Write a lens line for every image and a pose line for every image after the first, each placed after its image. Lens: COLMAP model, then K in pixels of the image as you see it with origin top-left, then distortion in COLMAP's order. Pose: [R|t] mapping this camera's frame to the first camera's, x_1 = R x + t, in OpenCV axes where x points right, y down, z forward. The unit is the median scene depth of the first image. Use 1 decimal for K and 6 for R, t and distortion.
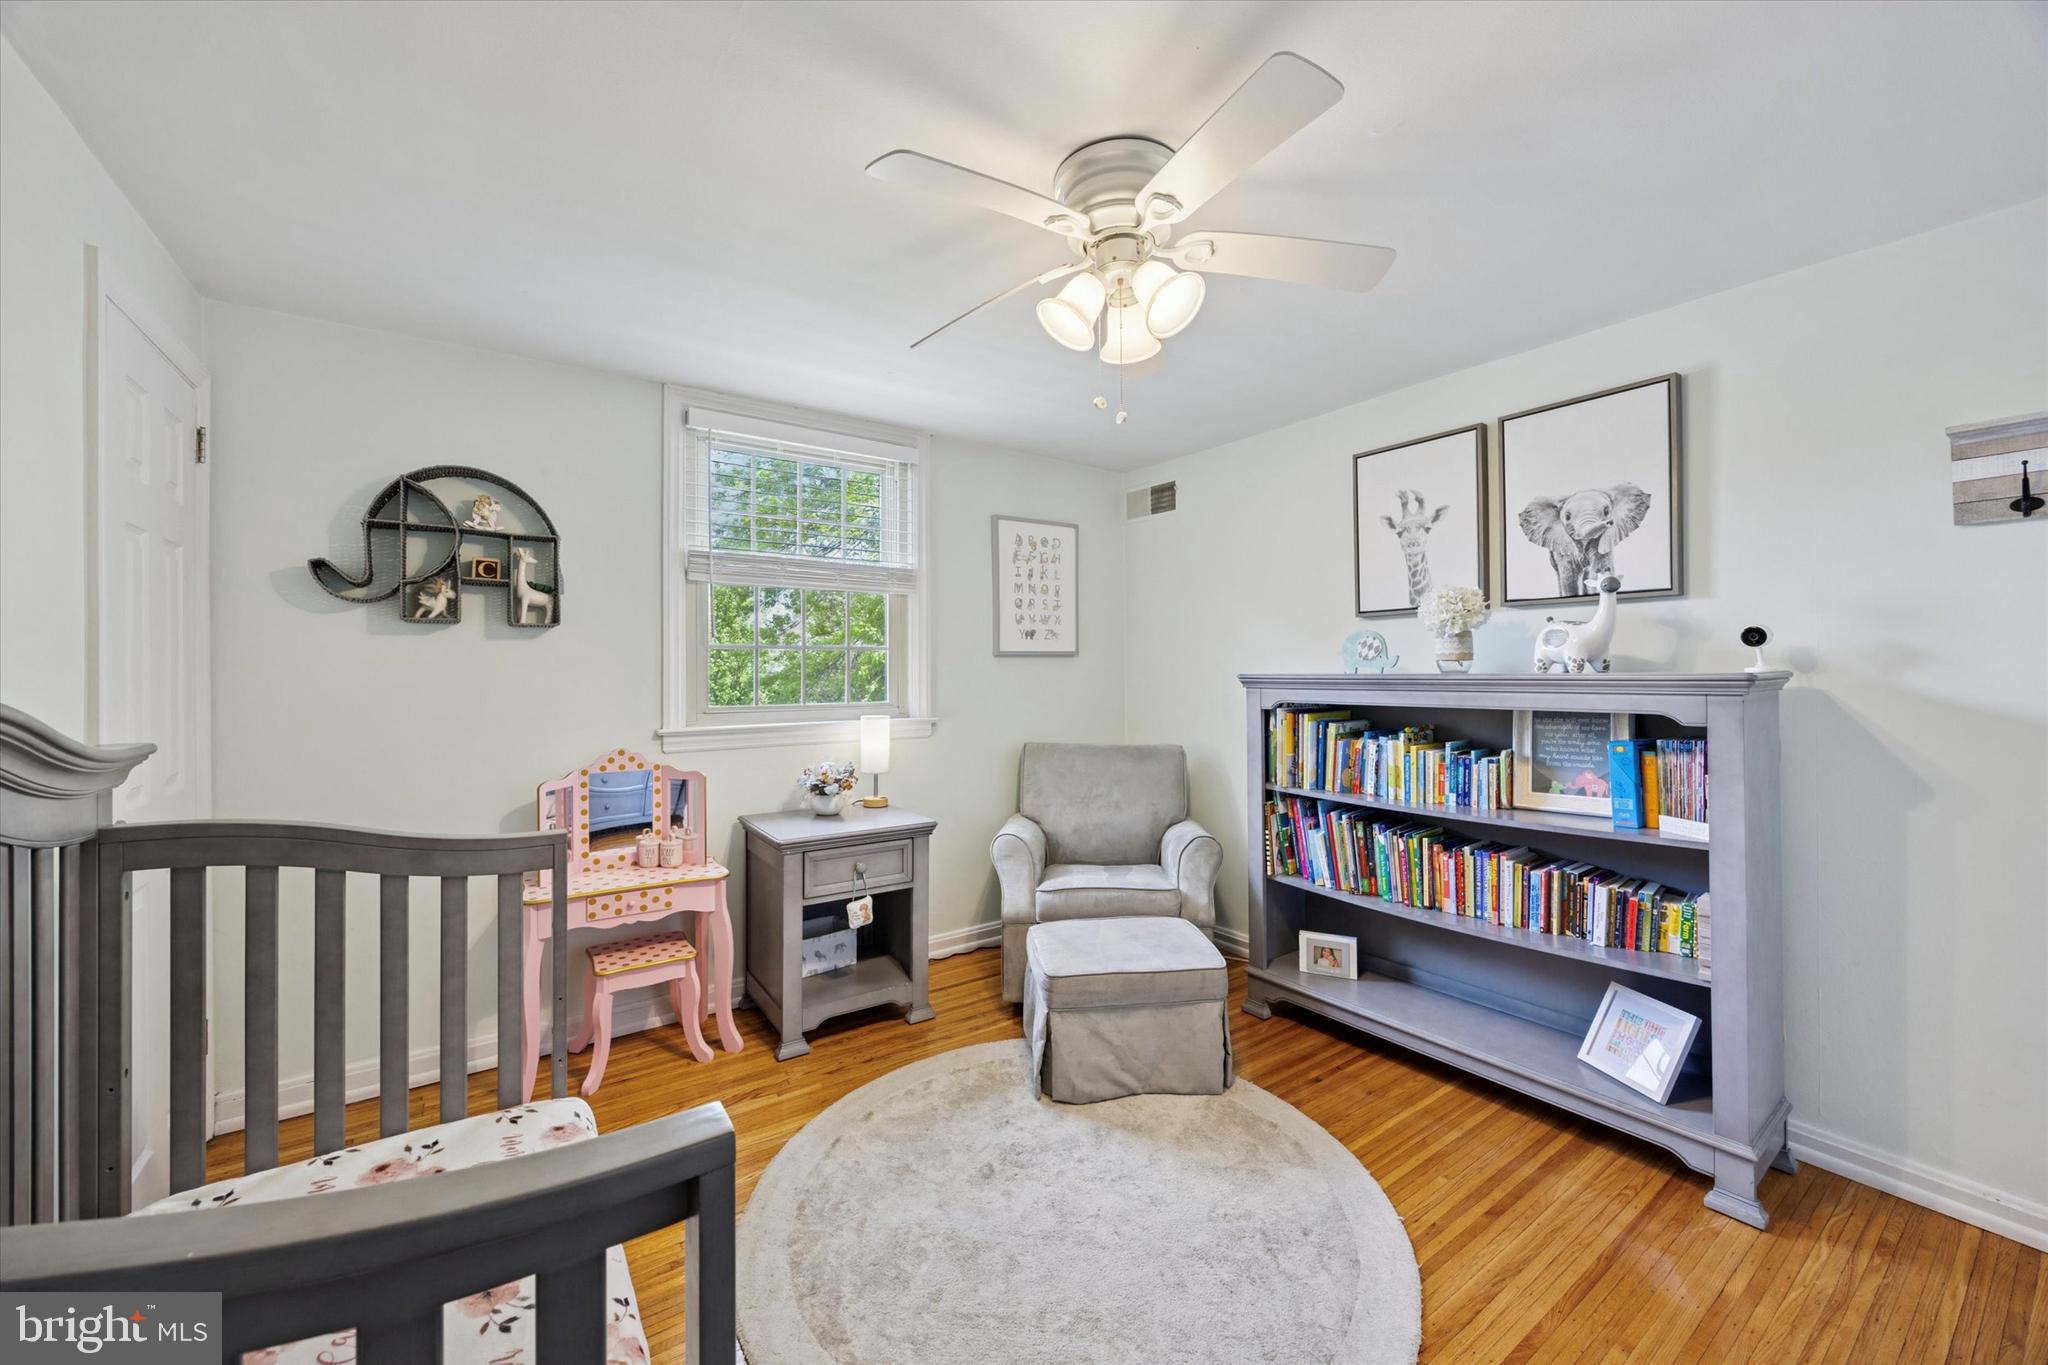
lens RADIAL K [[789.7, 0, 1034.3], [0, 789.7, 667.5], [0, 0, 1]] dist [0.002662, -0.000574]
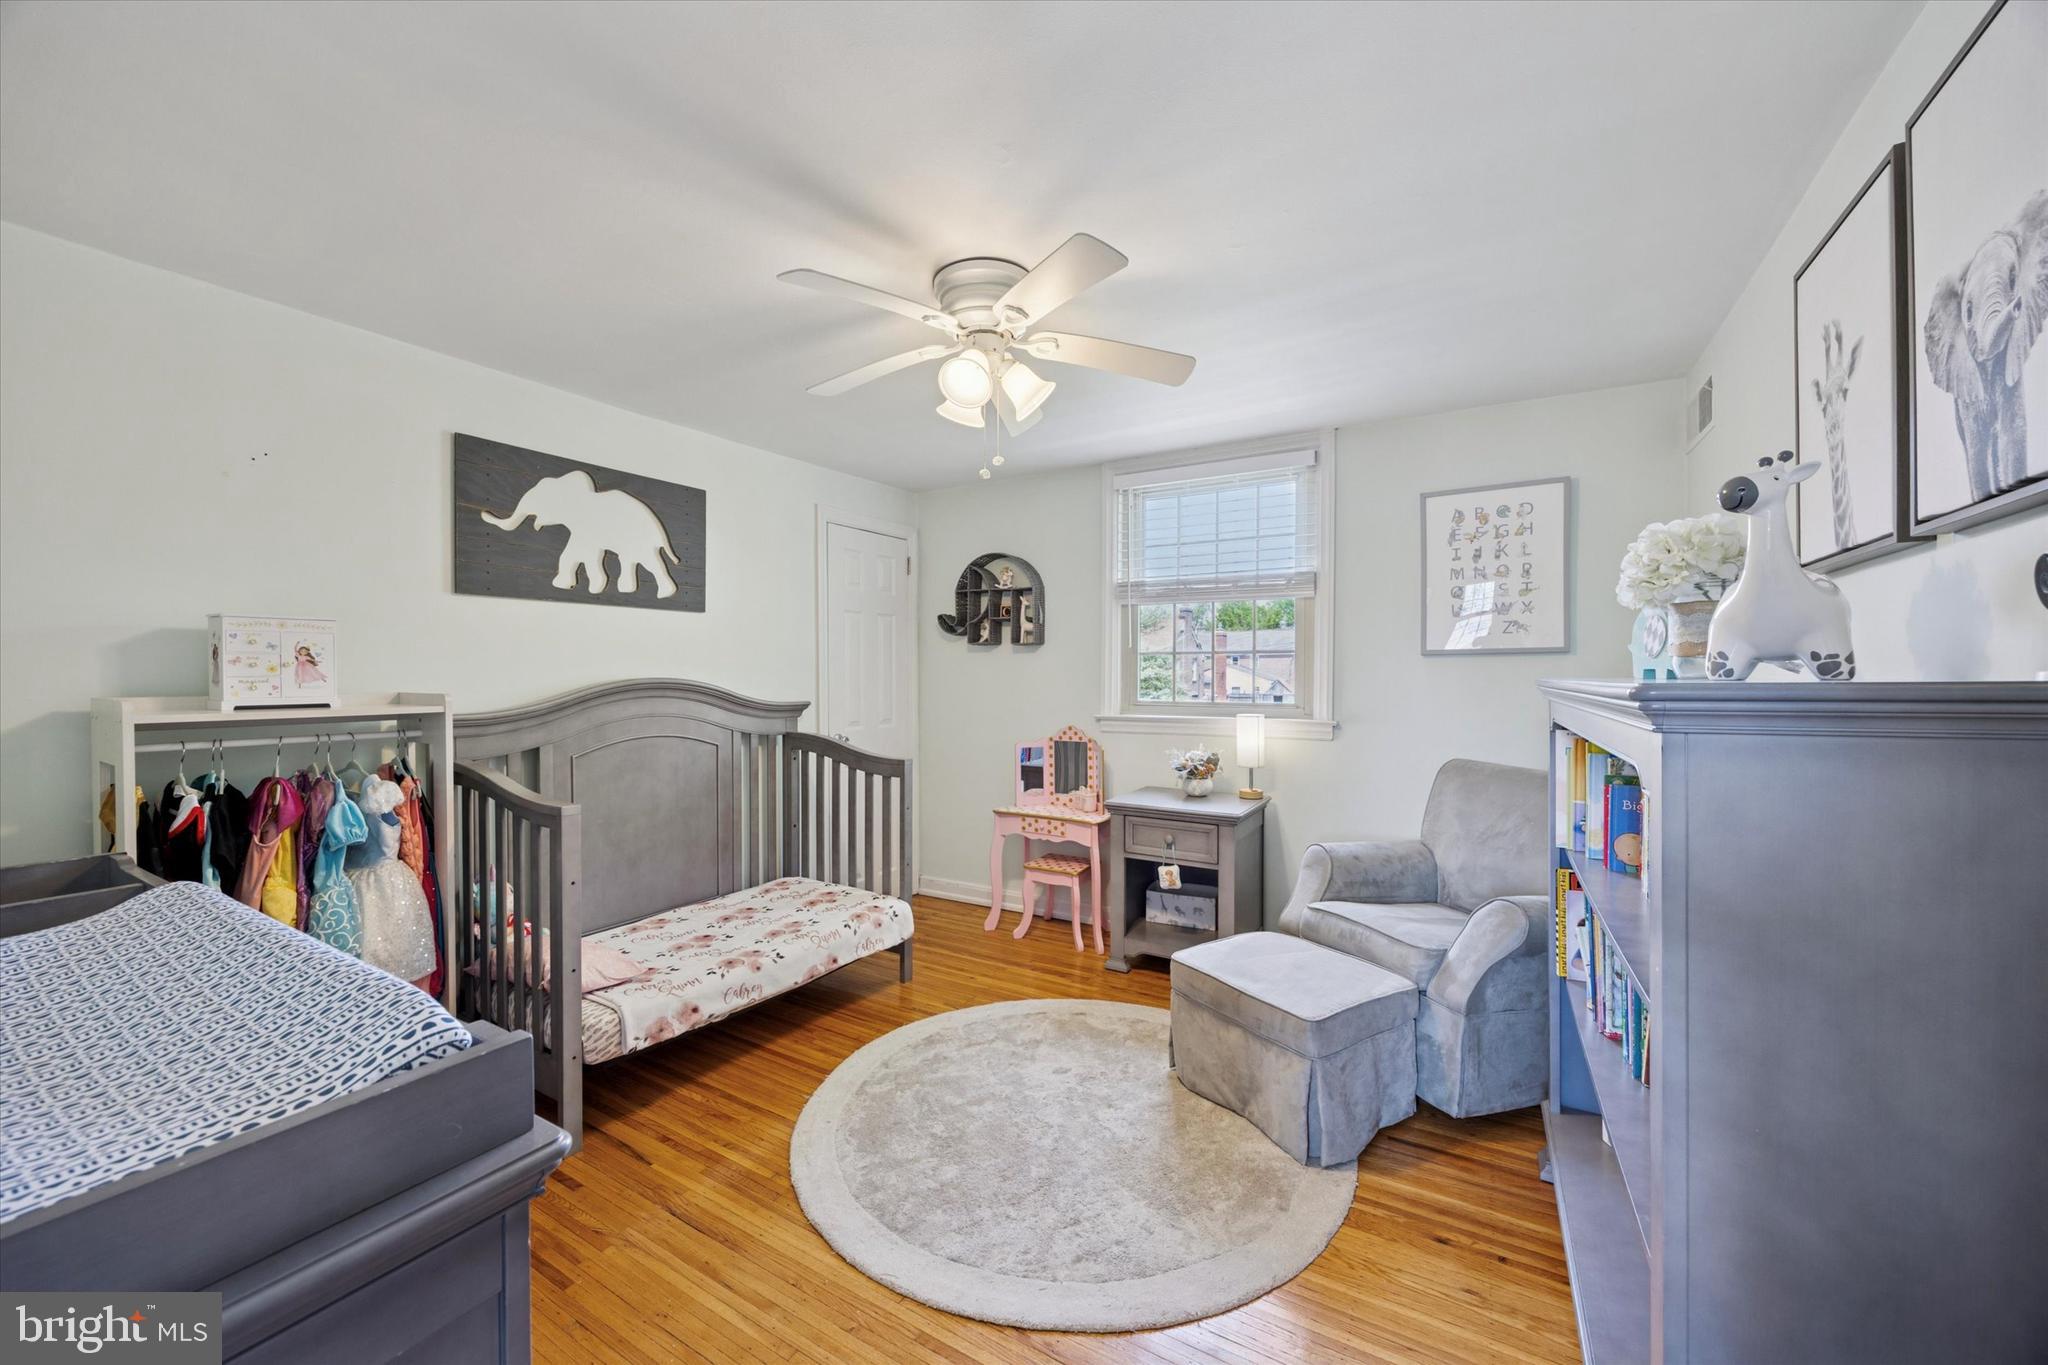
lens RADIAL K [[789.7, 0, 1015.3], [0, 789.7, 680.3], [0, 0, 1]] dist [0.002662, -0.000574]
pose [[0.392398, 0.011179, -0.919728, 0.831090], [0.003525, 0.999901, 0.013657, -0.001278], [0.919789, -0.008601, 0.392319, 0.350132]]
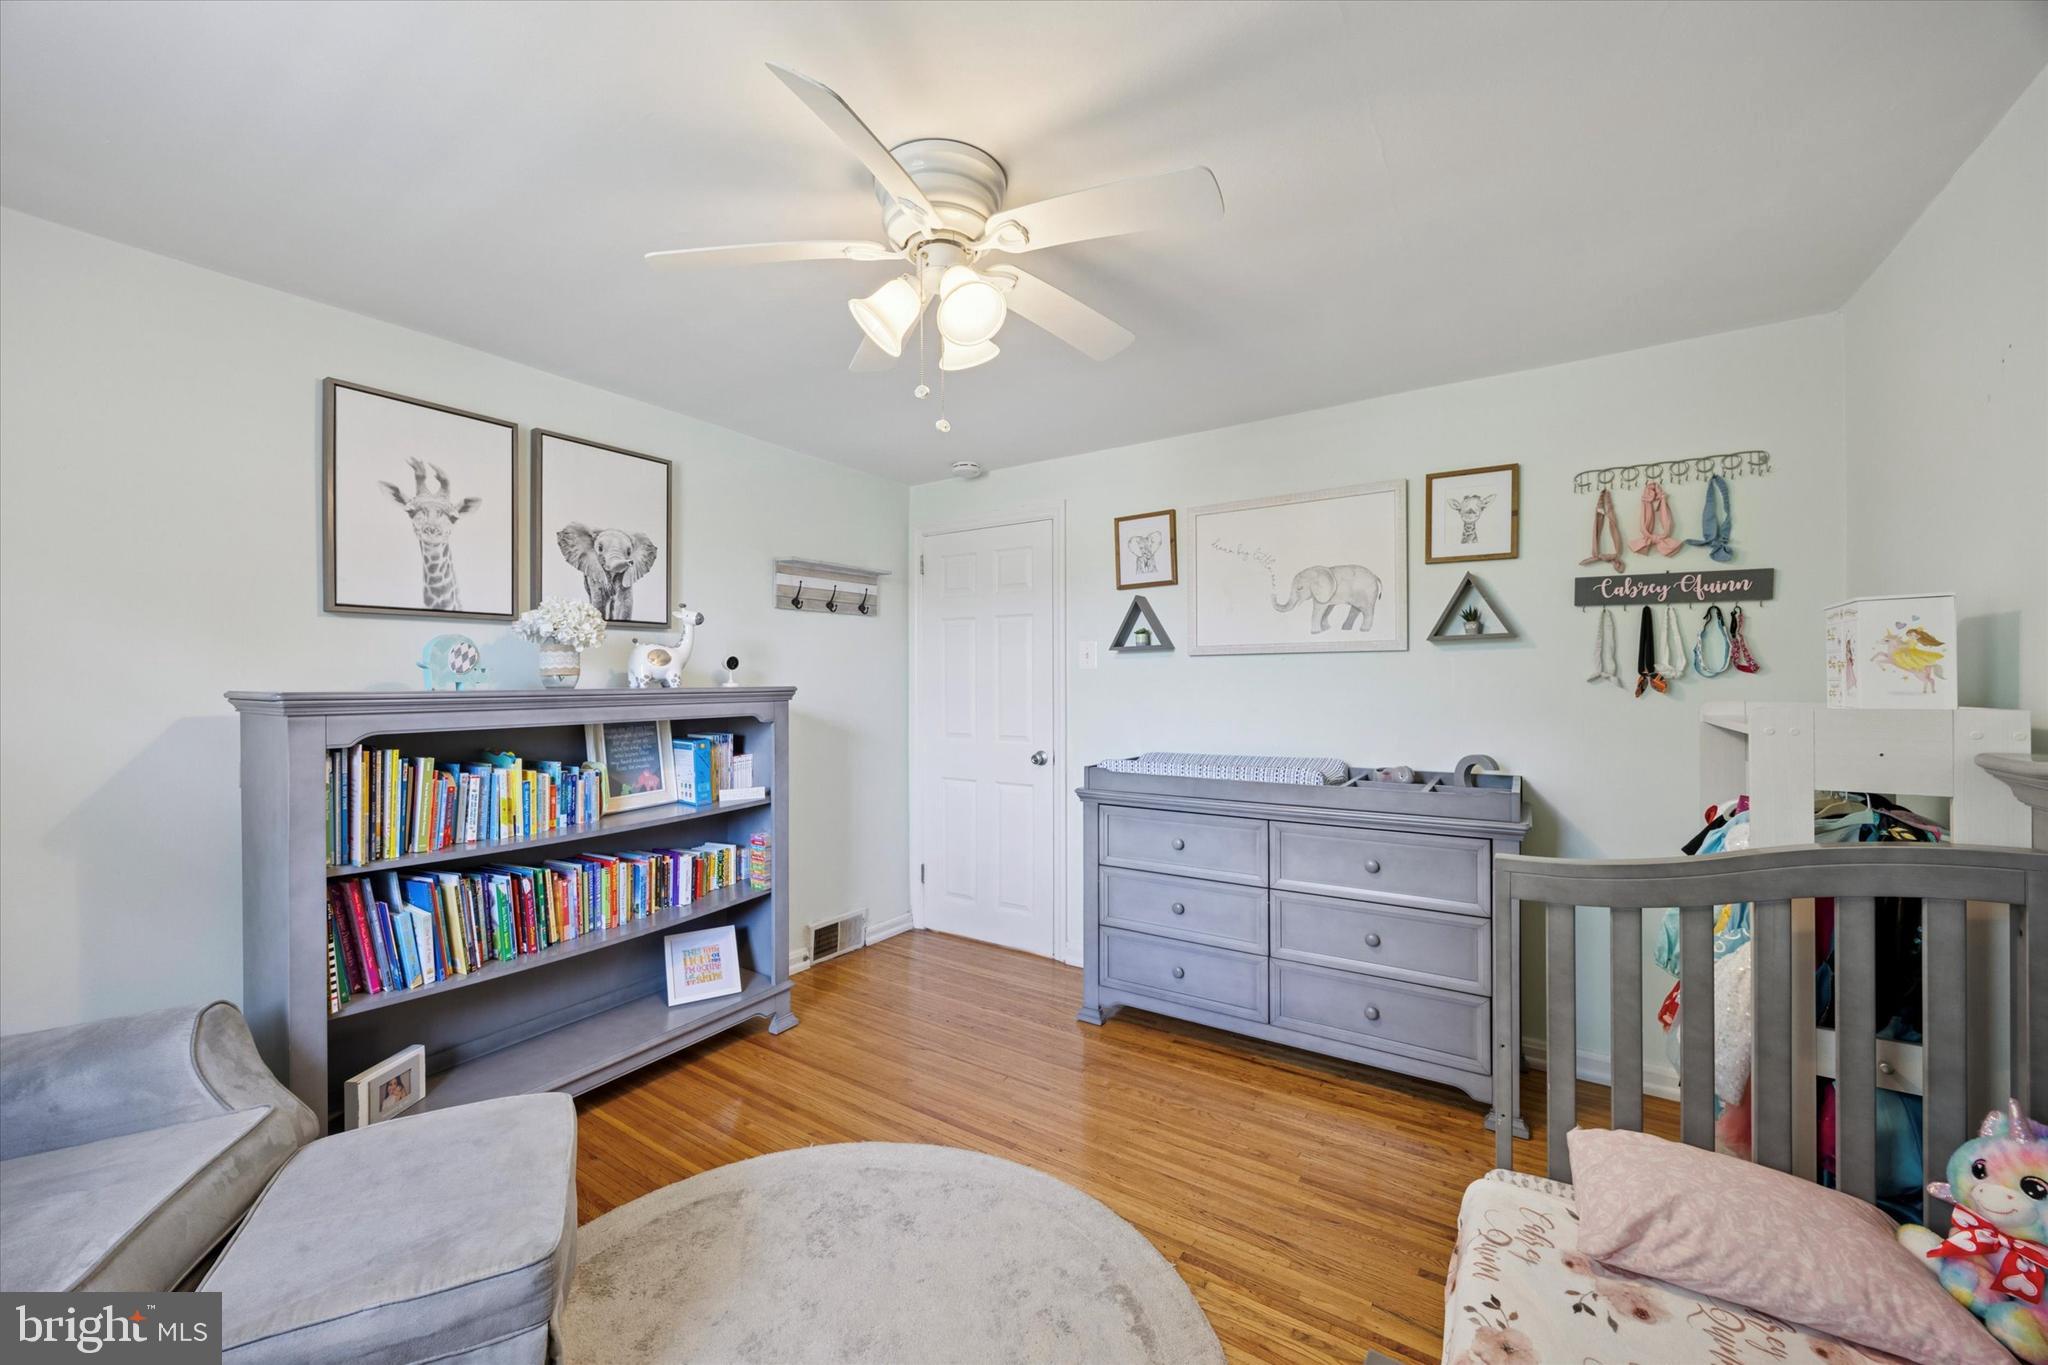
lens RADIAL K [[789.7, 0, 1017.9], [0, 789.7, 681.5], [0, 0, 1]] dist [0.002662, -0.000574]
pose [[-0.362915, 0.009837, 0.931770, -0.552103], [0.005631, 0.999949, -0.008364, 0.009734], [-0.931805, 0.002211, -0.362952, 0.821953]]
